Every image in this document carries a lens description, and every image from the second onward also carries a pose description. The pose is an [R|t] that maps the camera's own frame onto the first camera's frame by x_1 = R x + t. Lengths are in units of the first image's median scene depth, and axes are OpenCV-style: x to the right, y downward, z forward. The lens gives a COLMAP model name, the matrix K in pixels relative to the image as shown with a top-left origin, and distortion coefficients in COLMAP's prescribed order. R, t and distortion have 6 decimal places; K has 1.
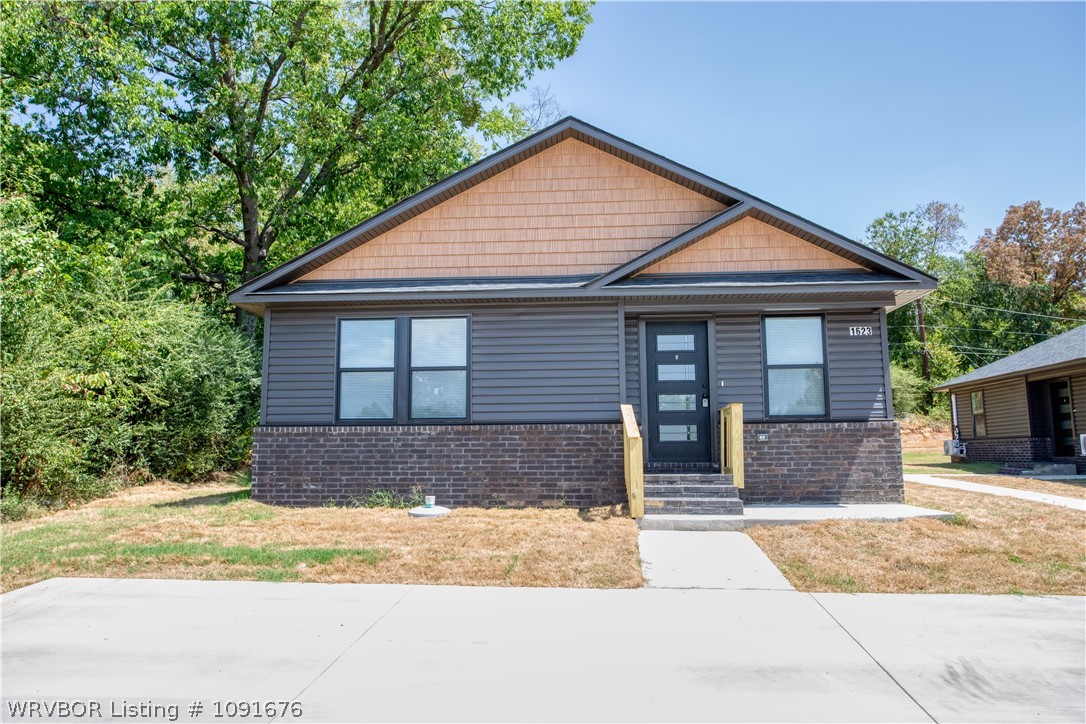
lens RADIAL K [[808.8, 0, 517.8], [0, 808.8, 368.1], [0, 0, 1]] dist [-0.025487, 0.011976]
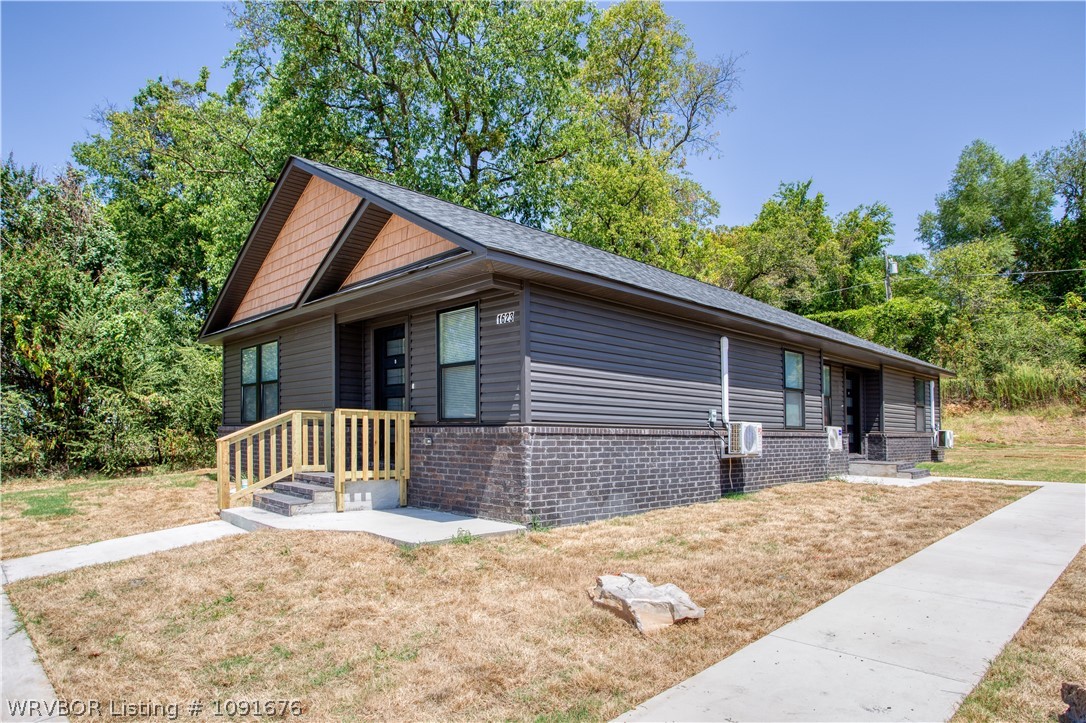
lens RADIAL K [[644.6, 0, 525.7], [0, 644.6, 435.1], [0, 0, 1]] dist [-0.014314, 0.005624]
pose [[0.757290, 0.014463, -0.652919, 0.899863], [0.062790, 0.993511, 0.094834, 0.012862], [0.650053, -0.112814, 0.751468, 0.504143]]
